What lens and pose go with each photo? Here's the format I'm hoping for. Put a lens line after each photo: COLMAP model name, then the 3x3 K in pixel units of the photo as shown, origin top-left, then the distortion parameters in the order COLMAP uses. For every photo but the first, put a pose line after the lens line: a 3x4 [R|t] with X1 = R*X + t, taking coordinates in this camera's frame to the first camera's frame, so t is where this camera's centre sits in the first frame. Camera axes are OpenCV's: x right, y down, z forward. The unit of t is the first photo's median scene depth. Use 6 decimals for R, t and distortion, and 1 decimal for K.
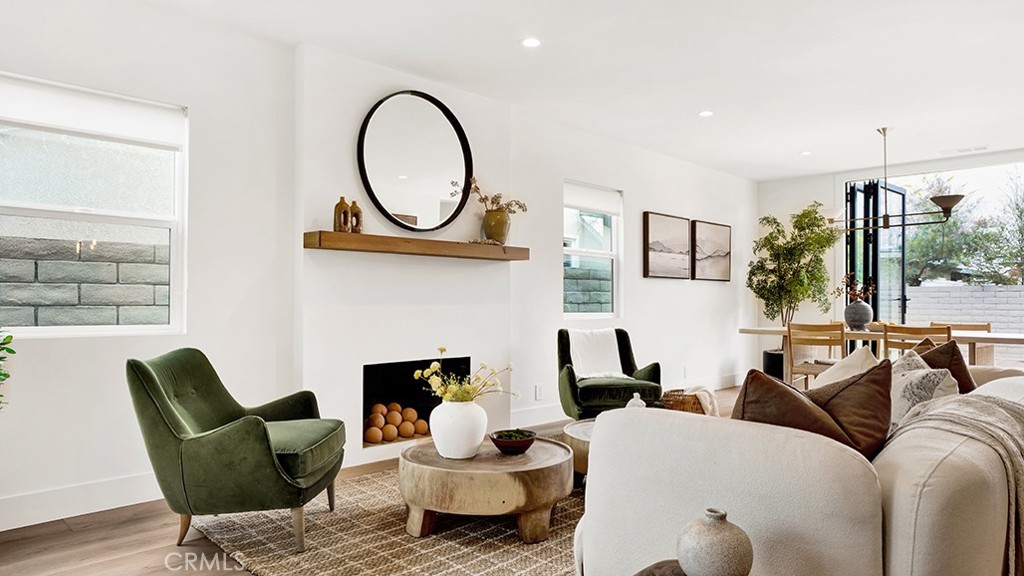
lens RADIAL K [[661.8, 0, 498.2], [0, 661.8, 293.0], [0, 0, 1]] dist [-0.001935, 0.000411]
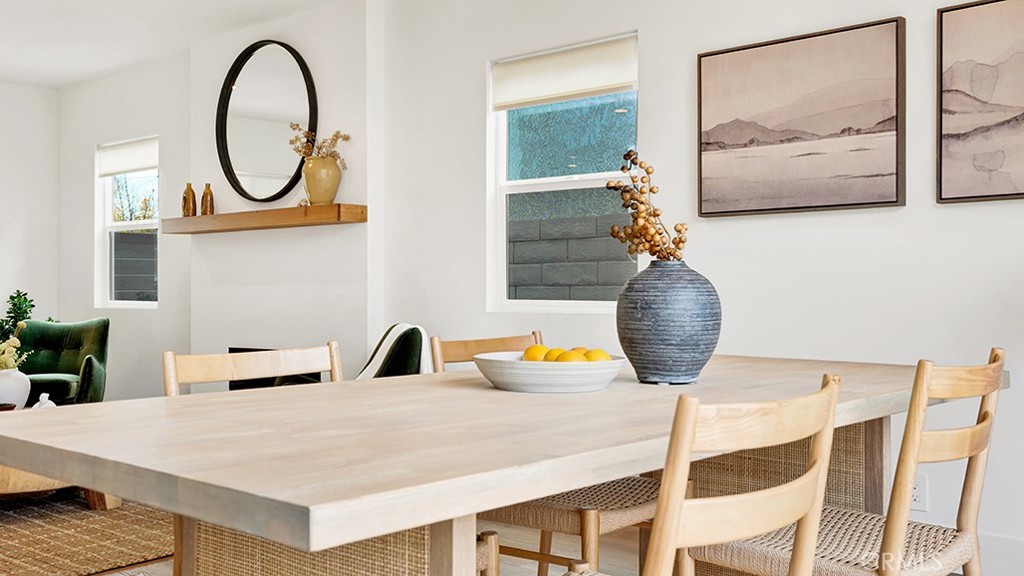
lens RADIAL K [[1010.8, 0, 512.0], [0, 1010.8, 288.0], [0, 0, 1]] dist [0.087285, 0.000090]
pose [[0.048196, 0.002511, -0.998835, 1.716981], [0.018513, 0.999823, 0.003407, 0.032258], [0.998666, -0.018656, 0.048141, 1.729138]]
